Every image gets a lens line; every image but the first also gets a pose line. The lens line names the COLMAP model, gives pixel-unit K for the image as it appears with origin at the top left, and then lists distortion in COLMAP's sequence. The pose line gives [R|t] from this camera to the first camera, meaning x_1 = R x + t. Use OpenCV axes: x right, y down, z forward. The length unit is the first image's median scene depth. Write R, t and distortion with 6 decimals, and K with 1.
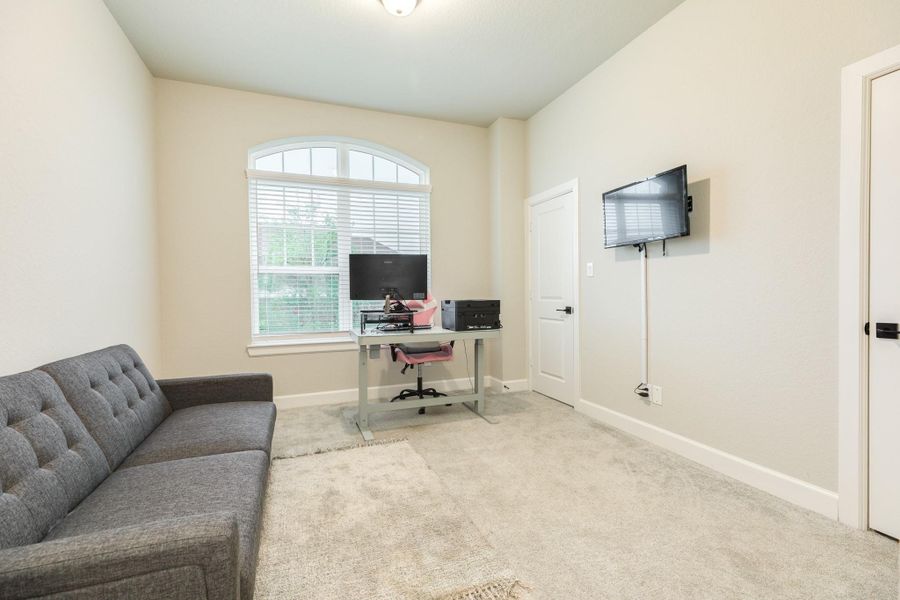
lens RADIAL K [[404.4, 0, 450.0], [0, 404.4, 300.0], [0, 0, 1]] dist [0.000775, -0.000210]
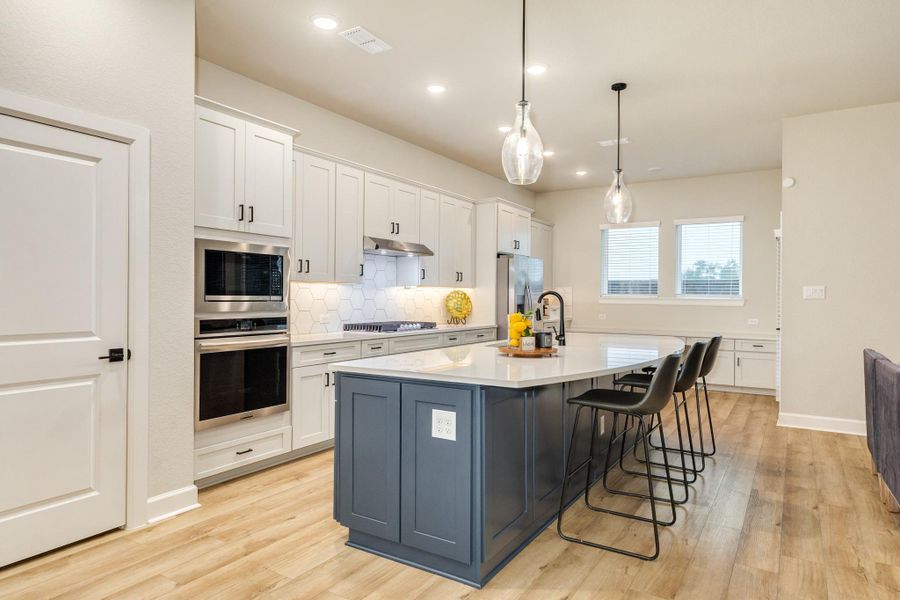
lens RADIAL K [[513.1, 0, 450.0], [0, 513.1, 300.0], [0, 0, 1]] dist [-0.054122, -0.000995]
pose [[-0.588398, 0.003746, 0.808562, -0.518324], [0.011414, 0.999928, 0.003673, -0.046116], [-0.808491, 0.011390, -0.588399, 1.031612]]
